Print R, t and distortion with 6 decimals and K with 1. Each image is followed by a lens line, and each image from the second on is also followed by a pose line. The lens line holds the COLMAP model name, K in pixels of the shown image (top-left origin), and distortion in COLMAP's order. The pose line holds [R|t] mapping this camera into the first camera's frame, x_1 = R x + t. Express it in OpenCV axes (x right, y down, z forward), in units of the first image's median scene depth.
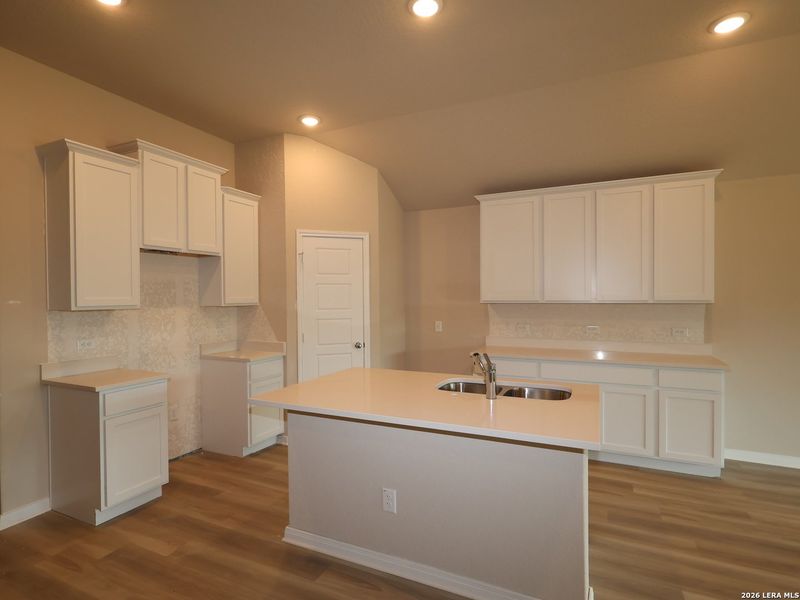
lens RADIAL K [[413.1, 0, 400.0], [0, 413.1, 300.0], [0, 0, 1]] dist [-0.001772, 0.000026]
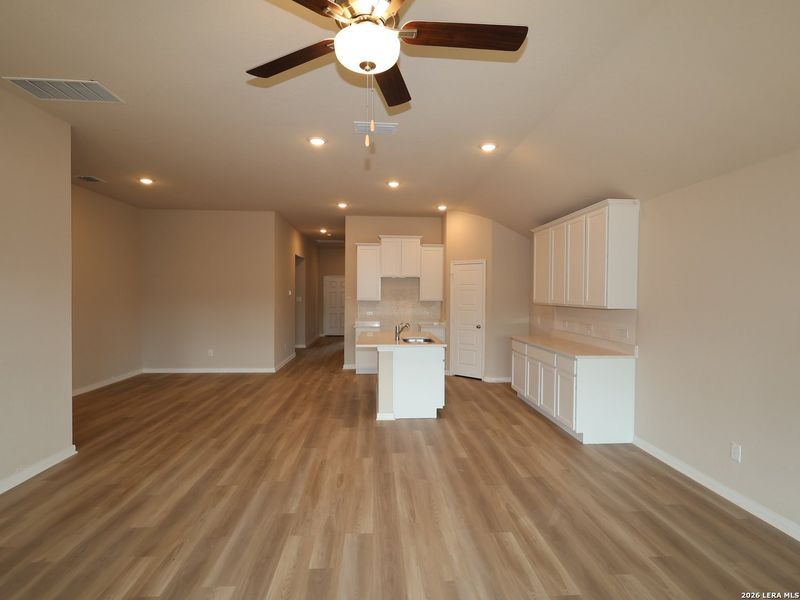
lens RADIAL K [[413.1, 0, 400.0], [0, 413.1, 300.0], [0, 0, 1]] dist [-0.001772, 0.000026]
pose [[0.477438, 0.021528, -0.878402, 1.396861], [-0.014180, 0.999758, 0.016795, -0.025905], [0.878551, 0.004438, 0.477628, -0.103067]]
